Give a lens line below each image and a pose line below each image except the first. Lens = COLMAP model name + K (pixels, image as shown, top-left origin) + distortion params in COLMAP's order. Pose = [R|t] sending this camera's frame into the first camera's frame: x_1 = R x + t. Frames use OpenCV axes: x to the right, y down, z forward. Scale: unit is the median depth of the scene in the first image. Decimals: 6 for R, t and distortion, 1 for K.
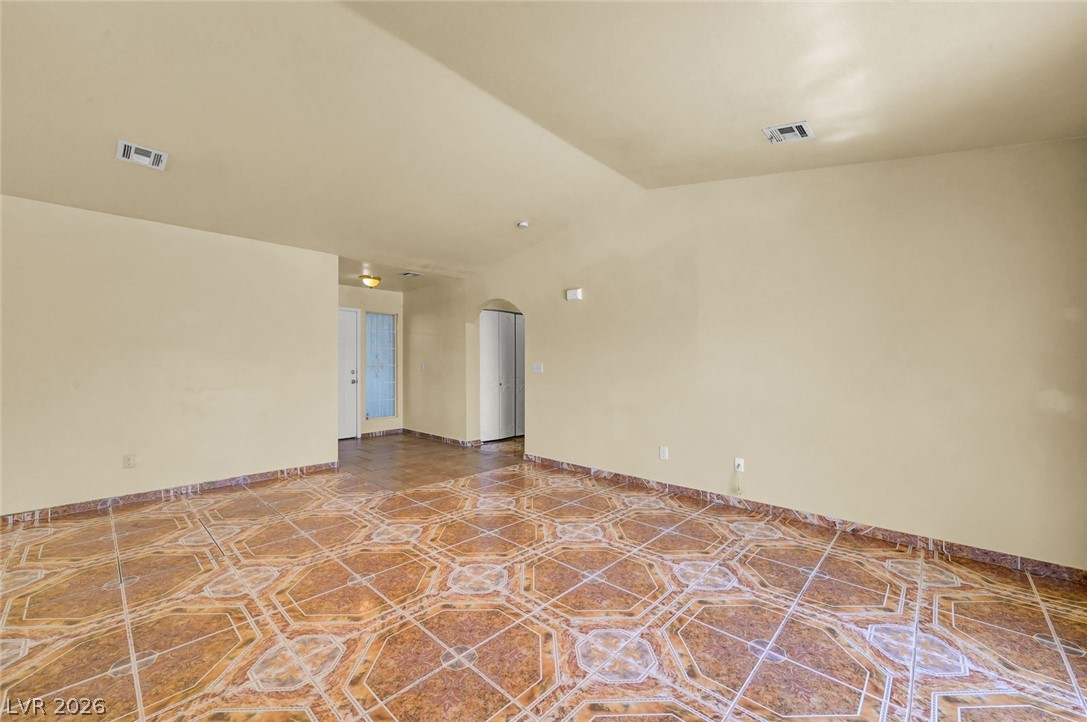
lens RADIAL K [[426.3, 0, 543.5], [0, 426.3, 366.0], [0, 0, 1]] dist [0.000281, -0.000079]
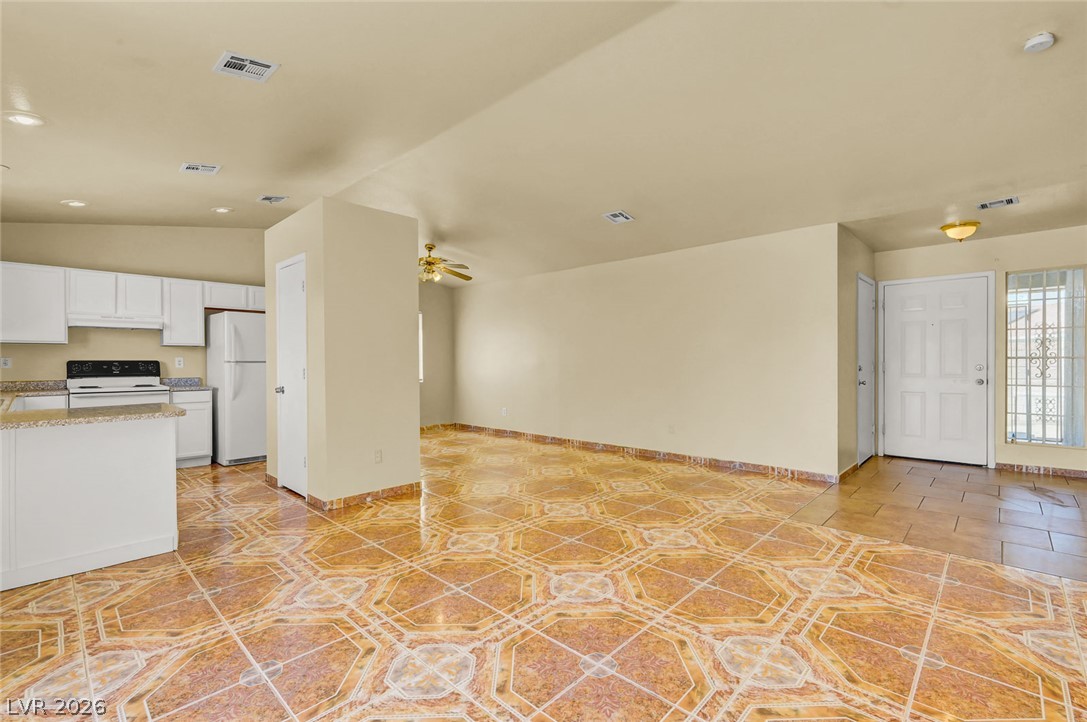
lens RADIAL K [[481.5, 0, 543.5], [0, 481.5, 361.0], [0, 0, 1]] dist [0.001701, 0.000064]
pose [[0.999871, -0.011955, -0.010769, 0.070781], [0.011985, 0.999924, 0.002775, 0.004633], [0.010735, -0.002904, 0.999938, -0.374052]]
